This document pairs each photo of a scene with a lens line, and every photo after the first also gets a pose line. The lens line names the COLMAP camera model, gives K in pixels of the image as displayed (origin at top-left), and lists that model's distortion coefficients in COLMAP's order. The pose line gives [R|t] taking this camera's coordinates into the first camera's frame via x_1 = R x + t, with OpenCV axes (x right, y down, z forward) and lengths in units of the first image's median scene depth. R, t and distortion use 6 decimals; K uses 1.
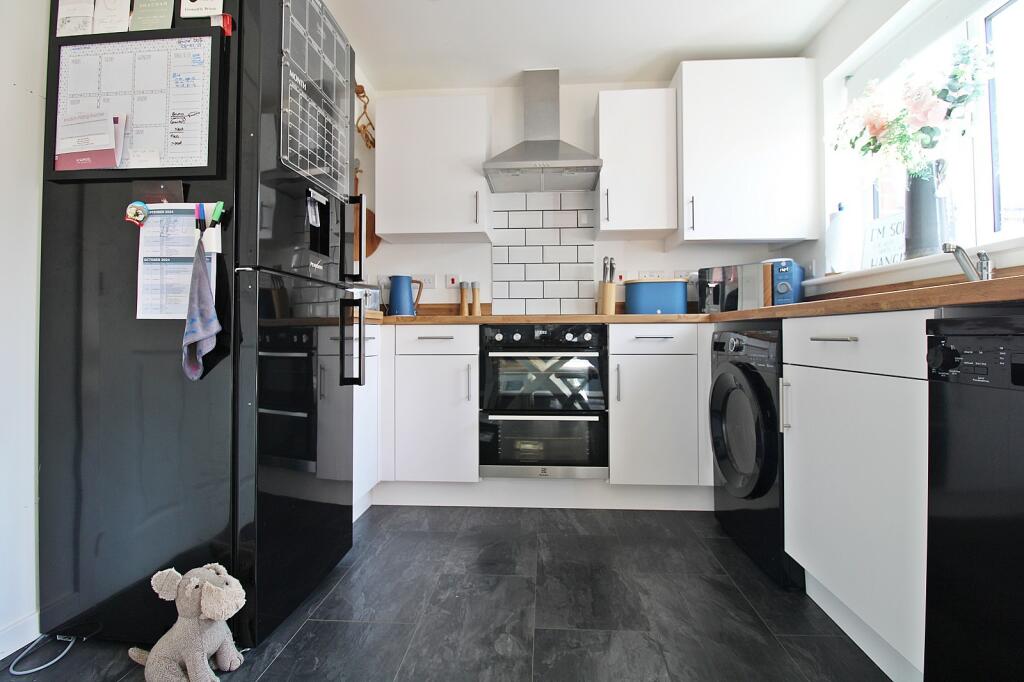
lens RADIAL K [[475.0, 0, 516.8], [0, 475.0, 327.2], [0, 0, 1]] dist [0.000566, -0.012295]
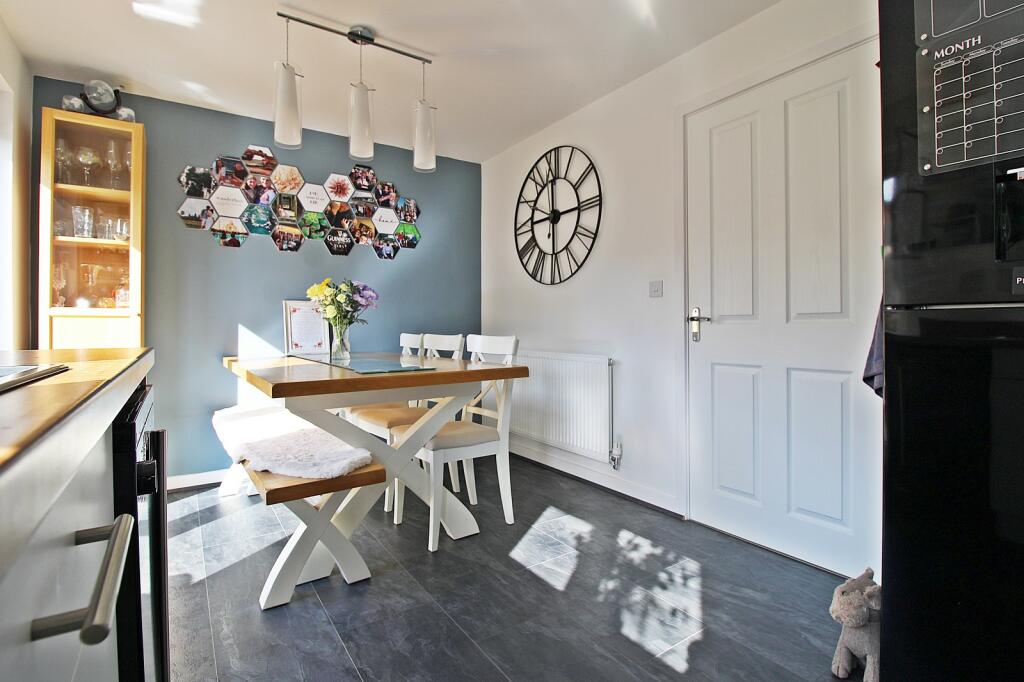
lens RADIAL K [[492.0, 0, 515.6], [0, 492.0, 328.8], [0, 0, 1]] dist [-0.001467, -0.000728]
pose [[-0.794313, 0.011489, -0.607400, 0.376860], [0.018350, 0.999819, -0.005086, -0.051891], [0.607231, -0.015186, -0.794380, 0.767432]]
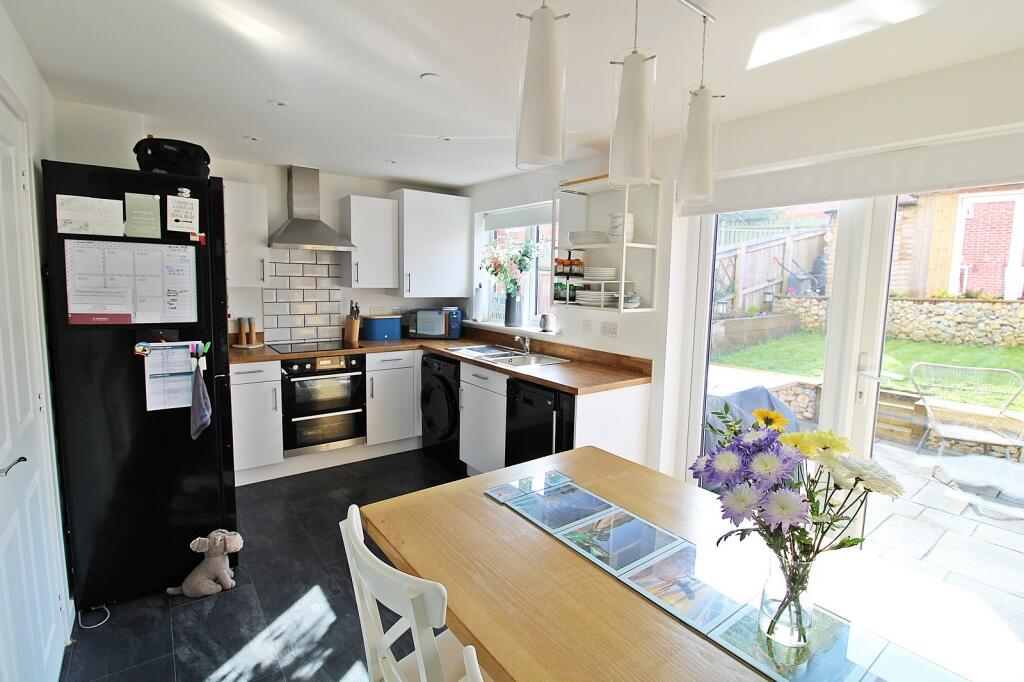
lens RADIAL K [[492.0, 0, 515.6], [0, 492.0, 328.8], [0, 0, 1]] dist [-0.001467, -0.000728]
pose [[0.766308, -0.050068, 0.640519, -0.521610], [-0.033211, 0.992539, 0.117318, -0.323017], [-0.641614, -0.111174, 0.758928, -0.663106]]
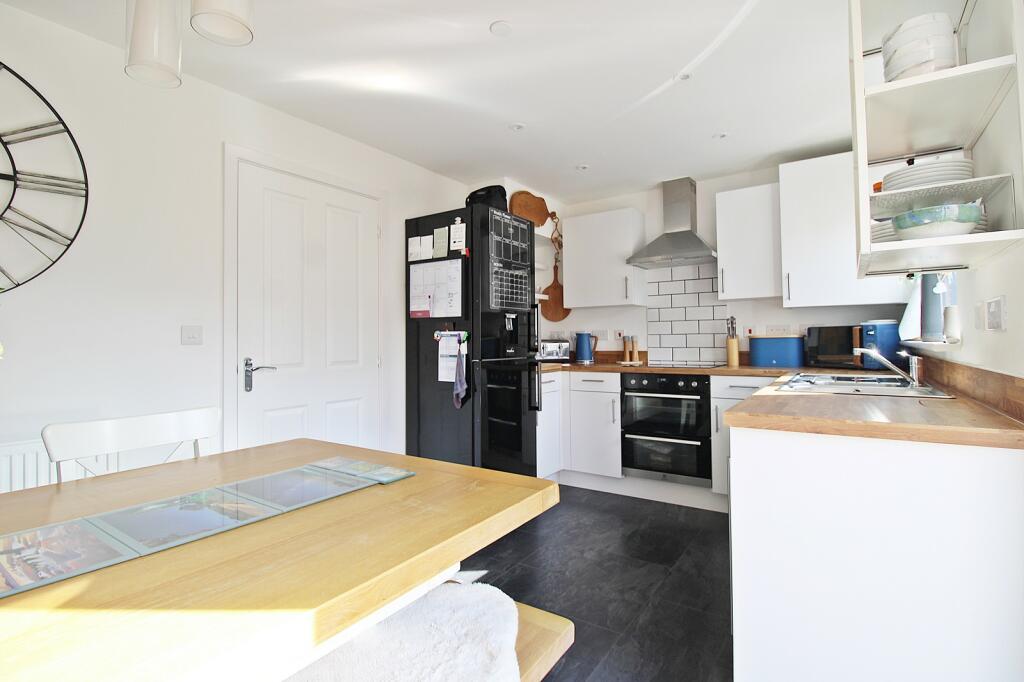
lens RADIAL K [[492.0, 0, 515.6], [0, 492.0, 328.8], [0, 0, 1]] dist [-0.001467, -0.000728]
pose [[0.858672, -0.019923, -0.512138, 0.453135], [0.018274, 0.999799, -0.008254, -0.143751], [0.512200, -0.002271, 0.858863, -0.523314]]
